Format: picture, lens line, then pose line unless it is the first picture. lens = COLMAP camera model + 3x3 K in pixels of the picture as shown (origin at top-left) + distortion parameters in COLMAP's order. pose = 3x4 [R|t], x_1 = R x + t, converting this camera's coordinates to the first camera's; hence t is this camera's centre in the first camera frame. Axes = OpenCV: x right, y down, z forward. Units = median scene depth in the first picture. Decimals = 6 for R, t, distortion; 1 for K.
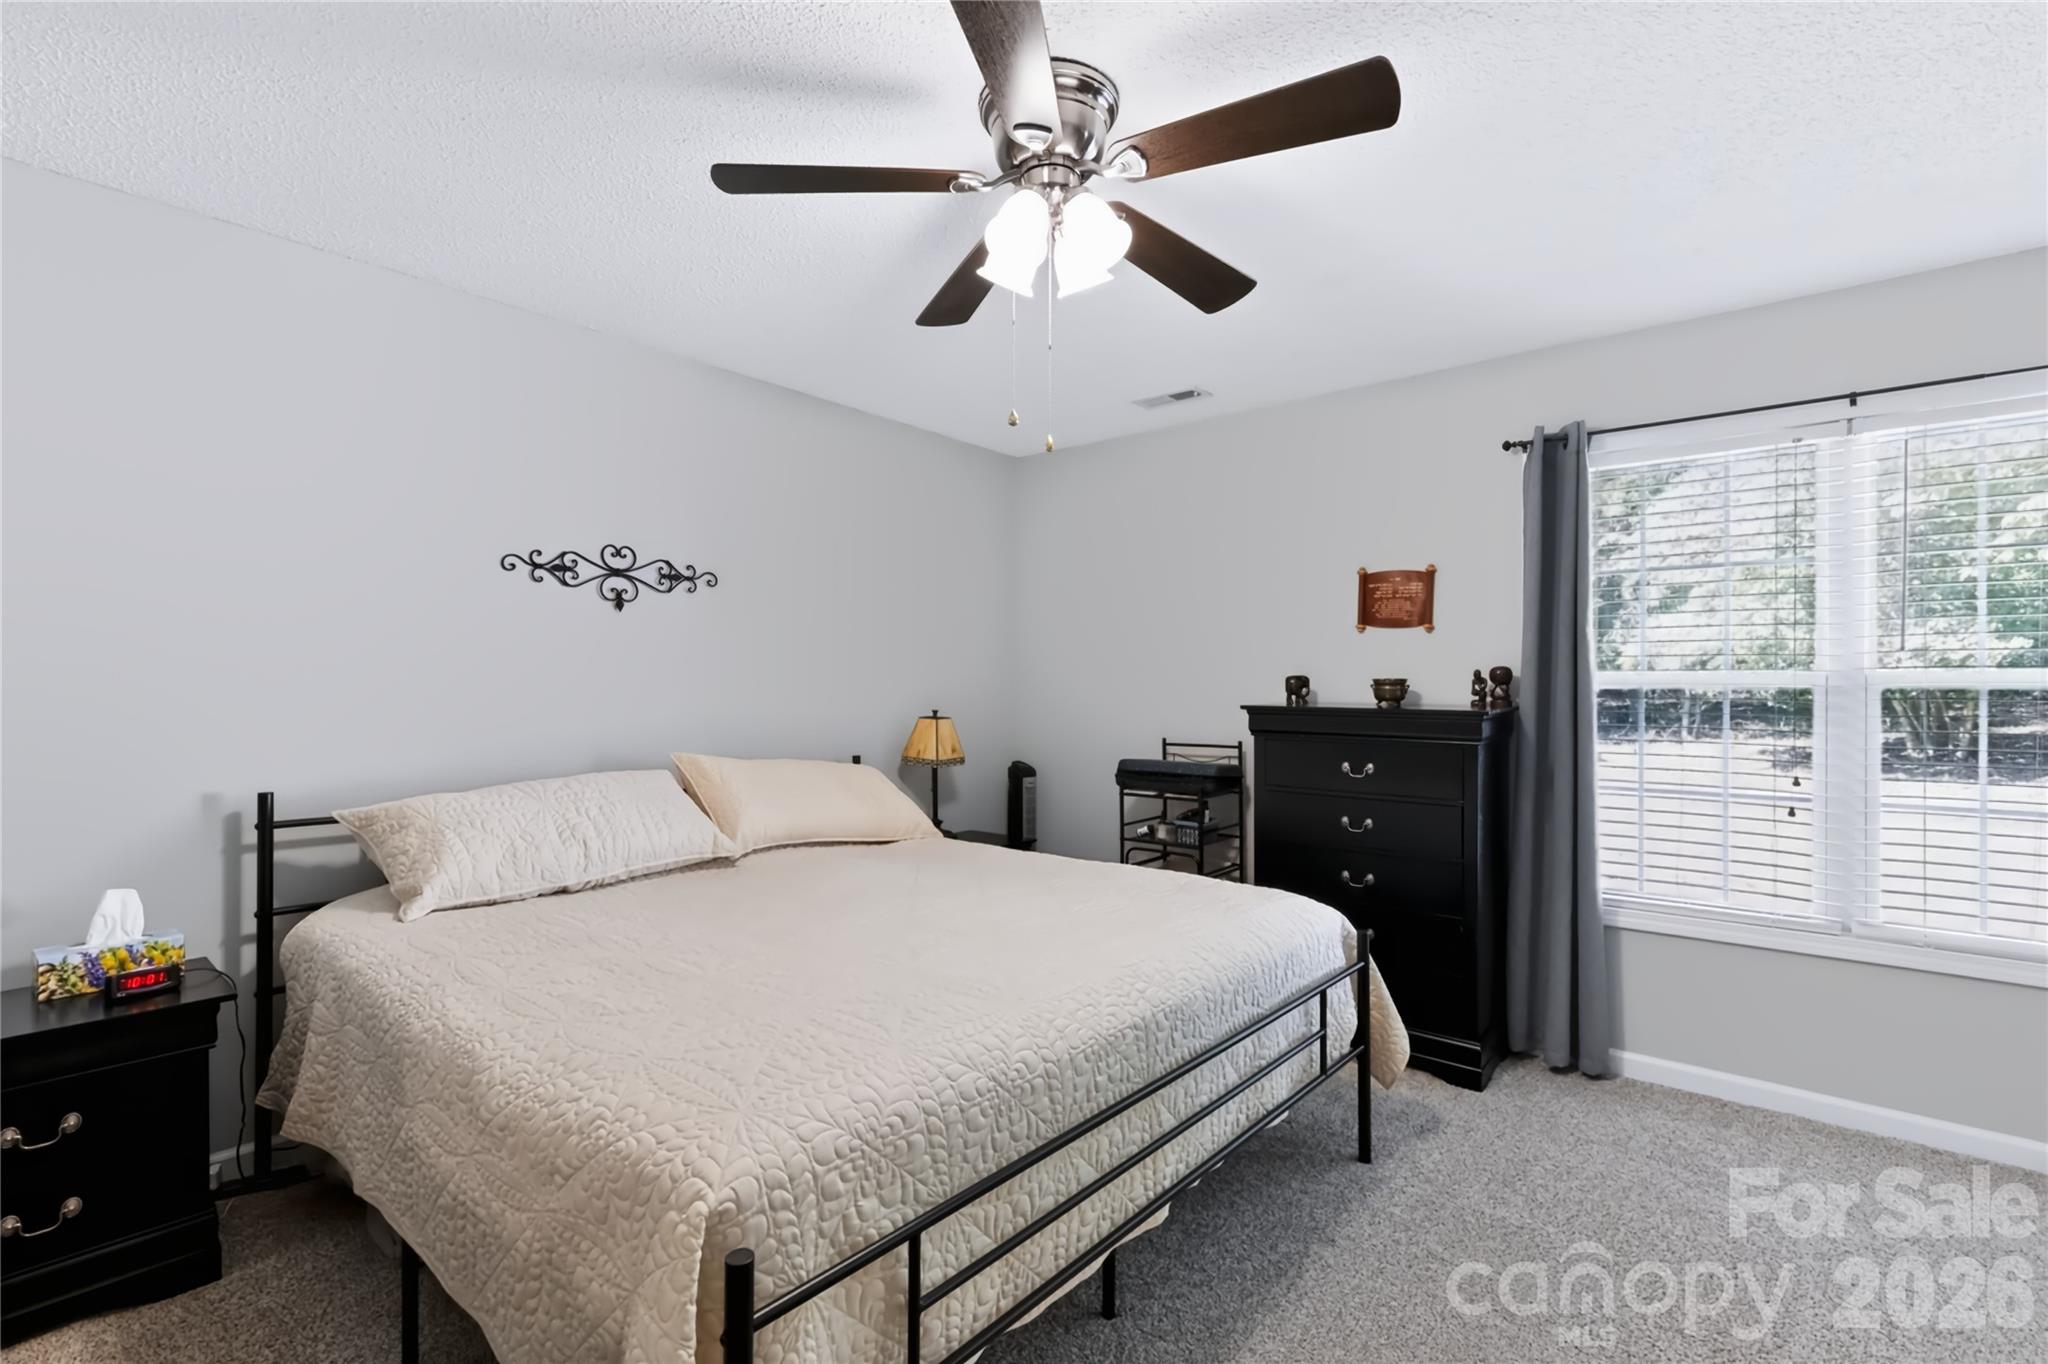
lens RADIAL K [[919.9, 0, 1030.9], [0, 919.9, 690.2], [0, 0, 1]] dist [0.005838, -0.002676]
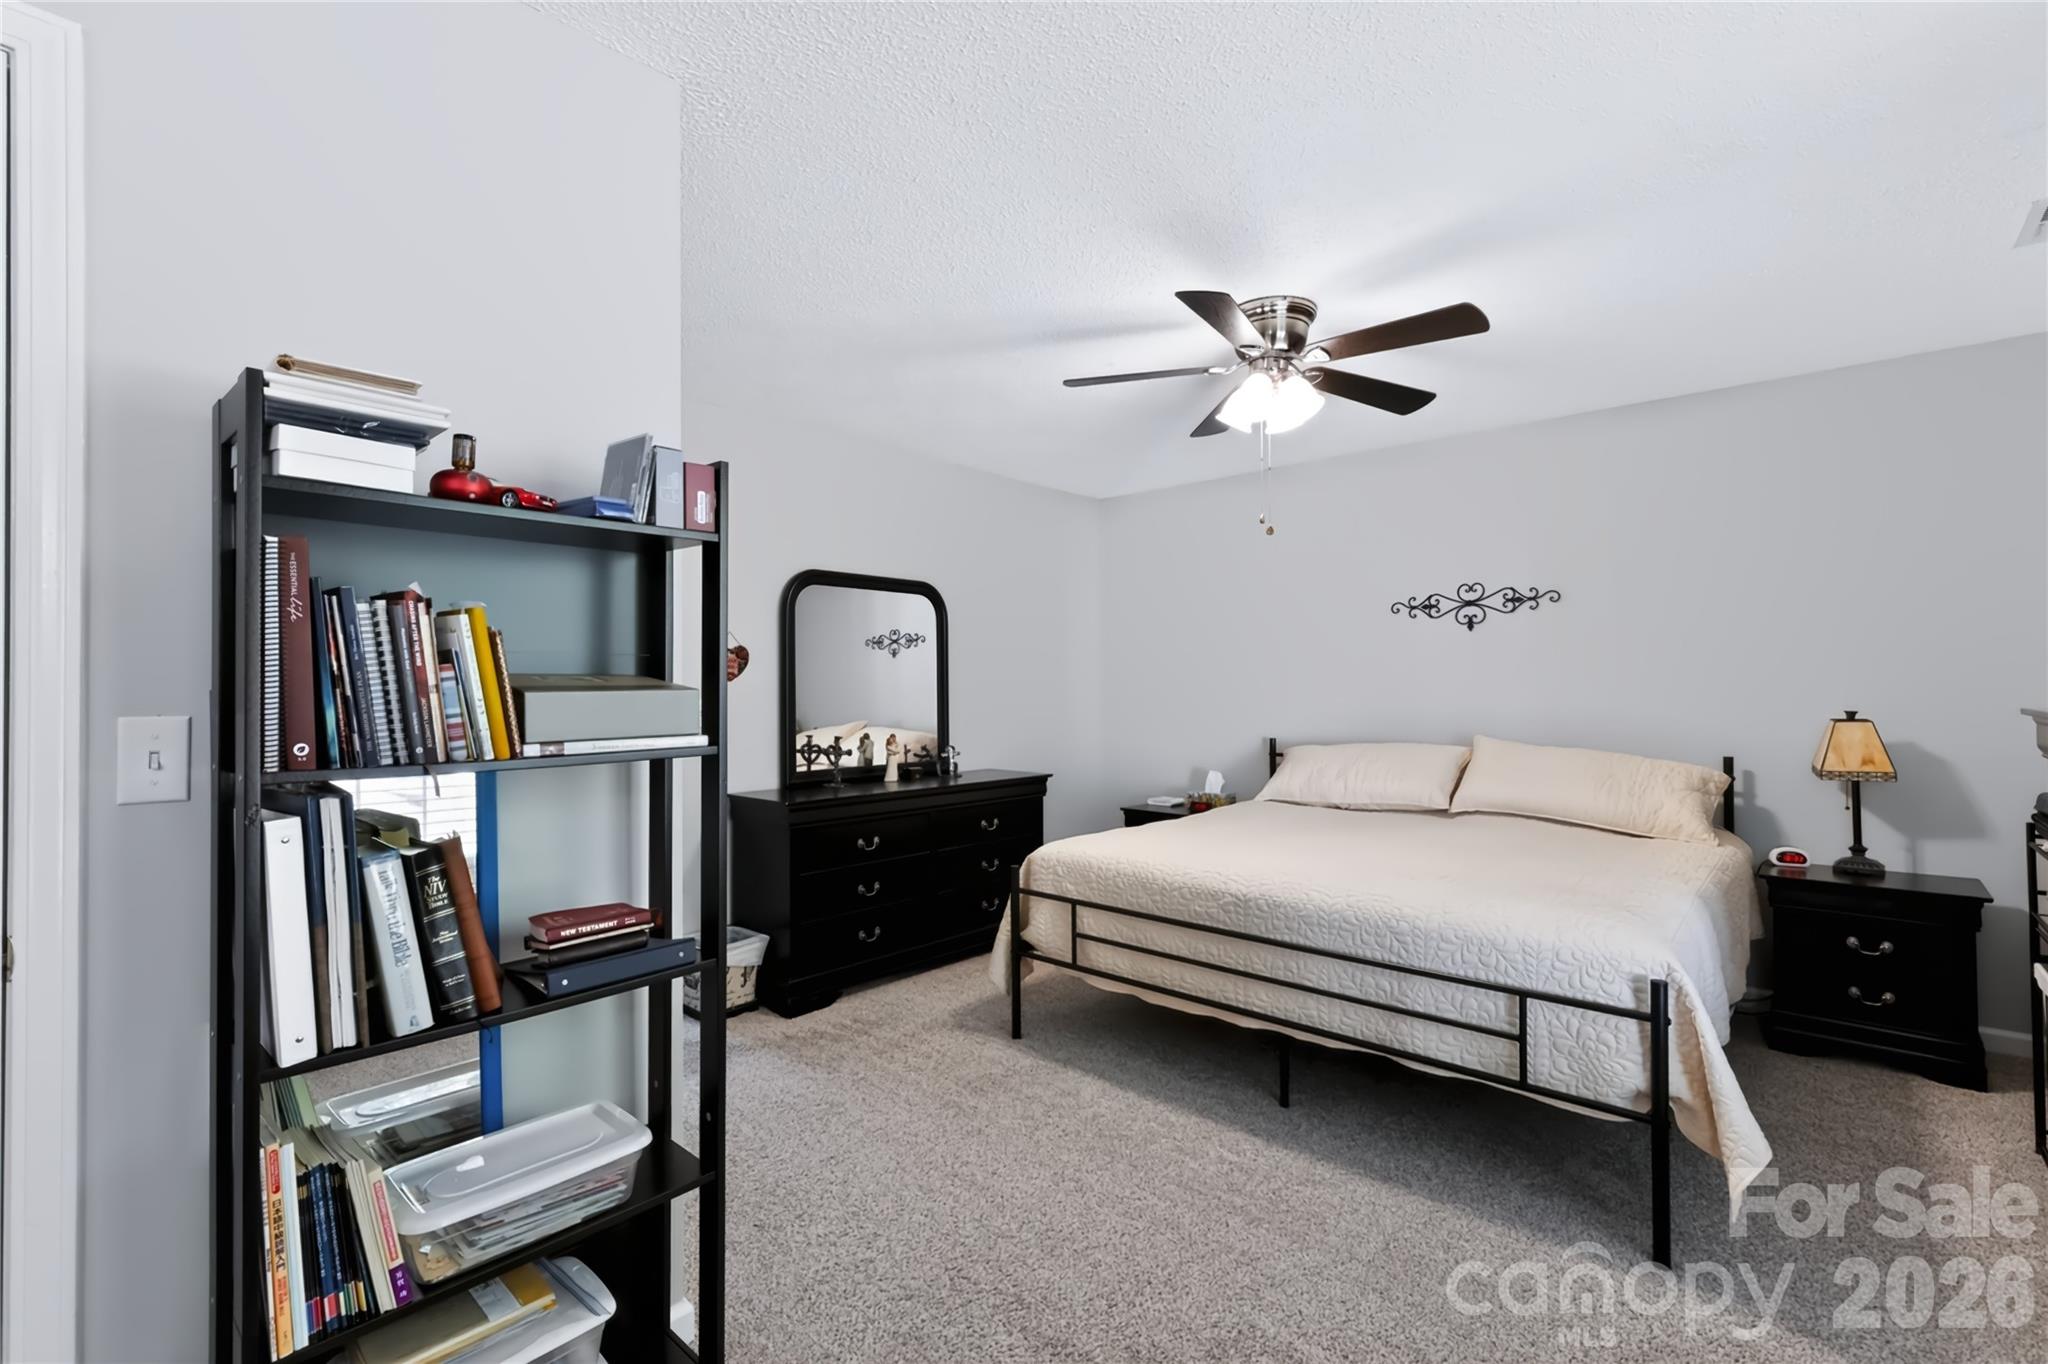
lens RADIAL K [[919.9, 0, 1022.7], [0, 919.9, 675.2], [0, 0, 1]] dist [0.005838, -0.002676]
pose [[-0.035997, -0.019654, -0.999159, 0.917779], [-0.000795, 0.999807, -0.019638, 0.007525], [0.999352, 0.000087, -0.036006, 0.365469]]
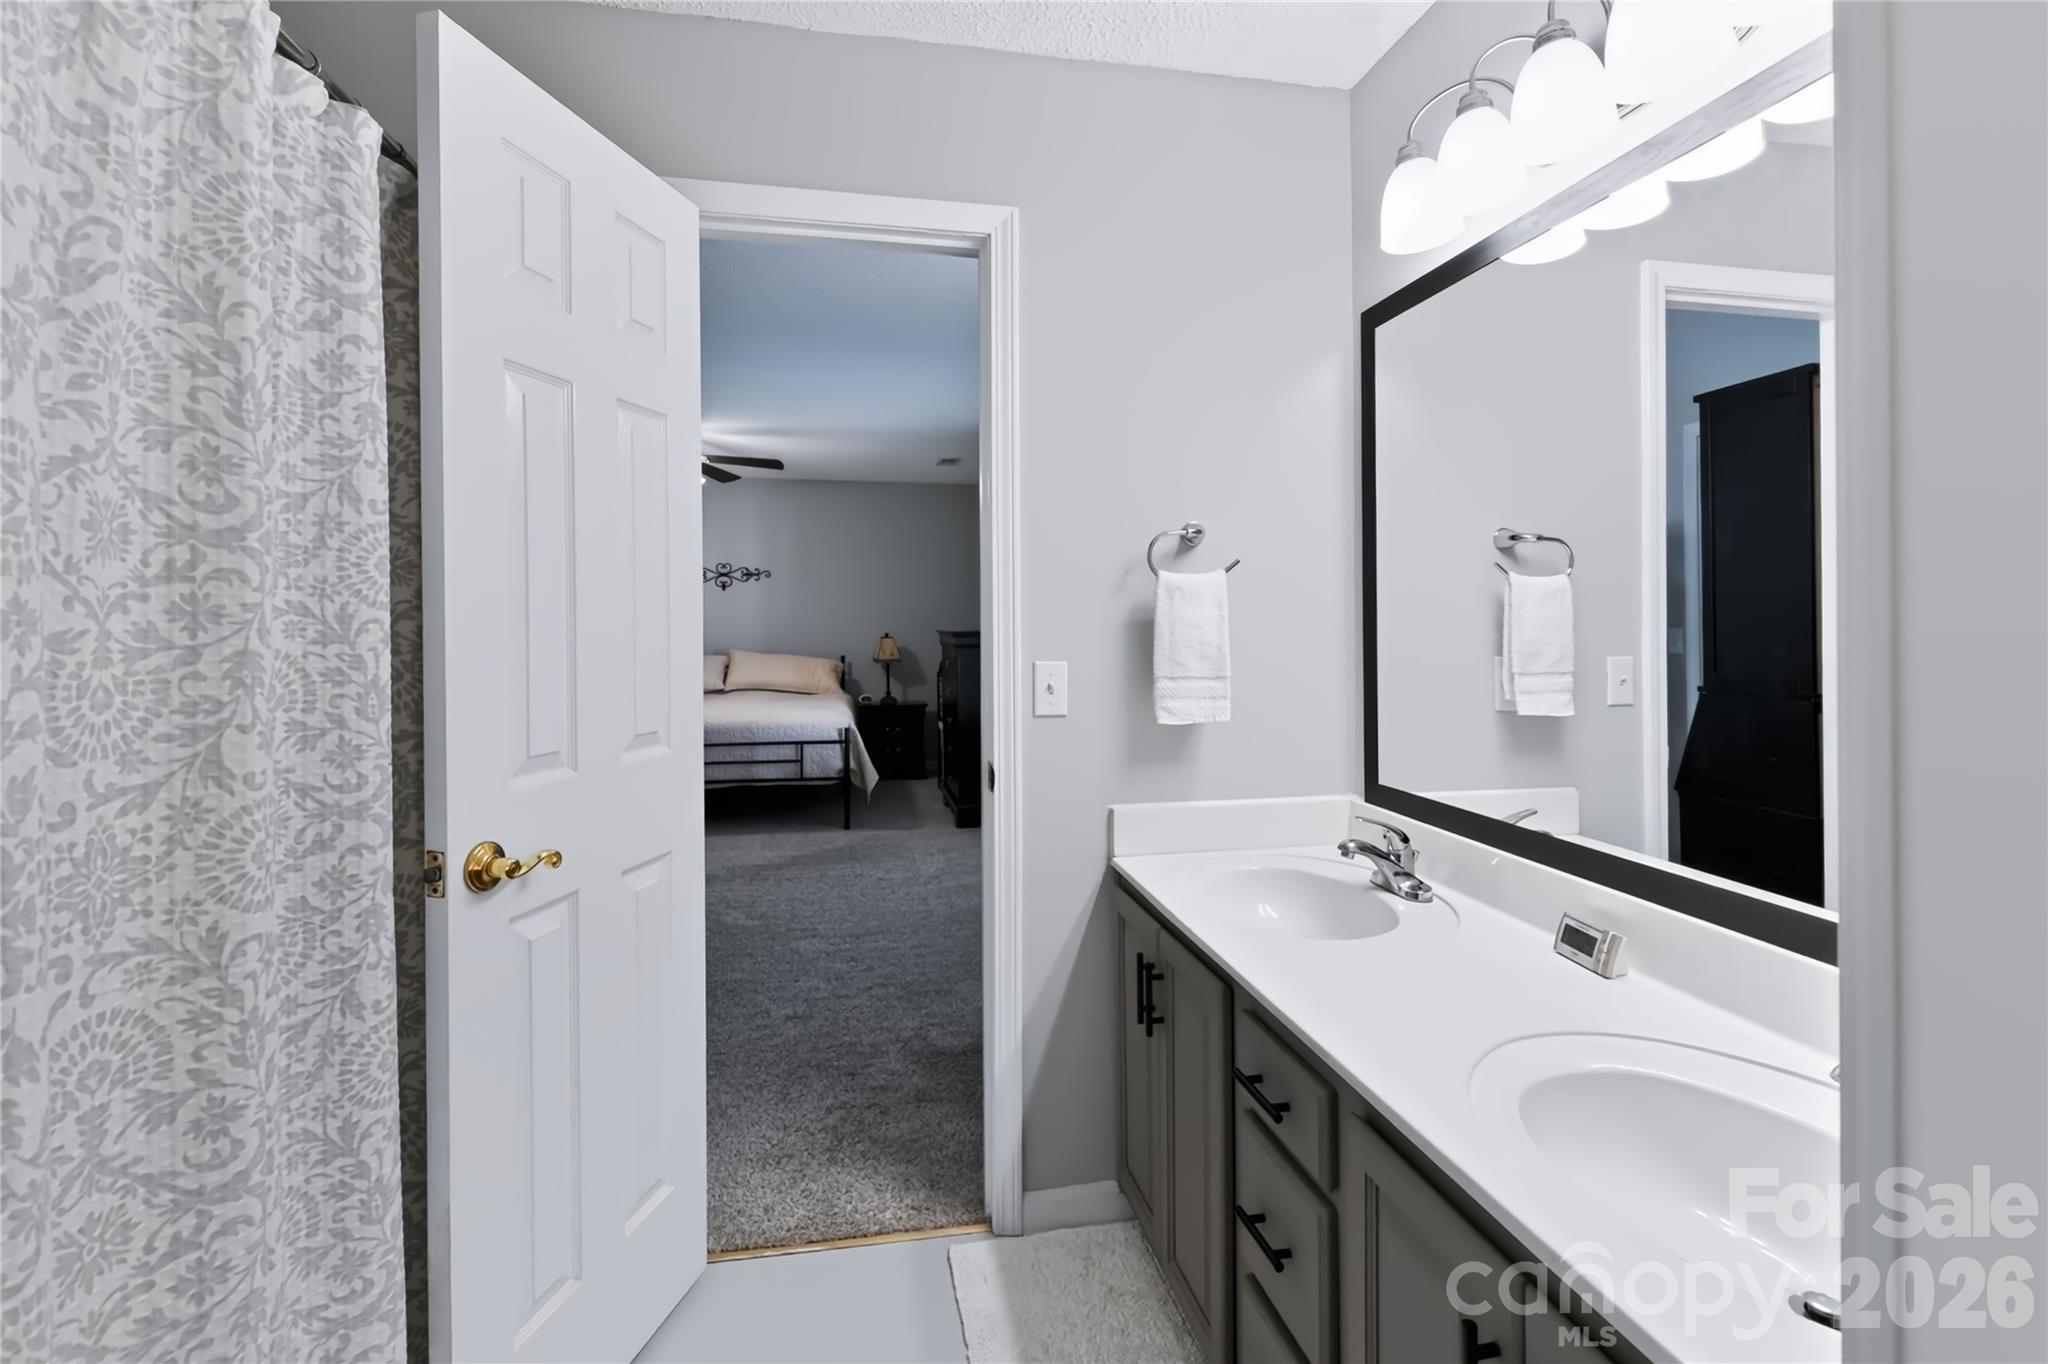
lens RADIAL K [[919.9, 0, 1028.1], [0, 919.9, 622.0], [0, 0, 1]] dist [0.005838, -0.002676]
pose [[0.774593, -0.005652, -0.632434, 1.638391], [0.002321, 0.999979, -0.006093, 0.012703], [0.632455, 0.003252, 0.774590, -0.354061]]
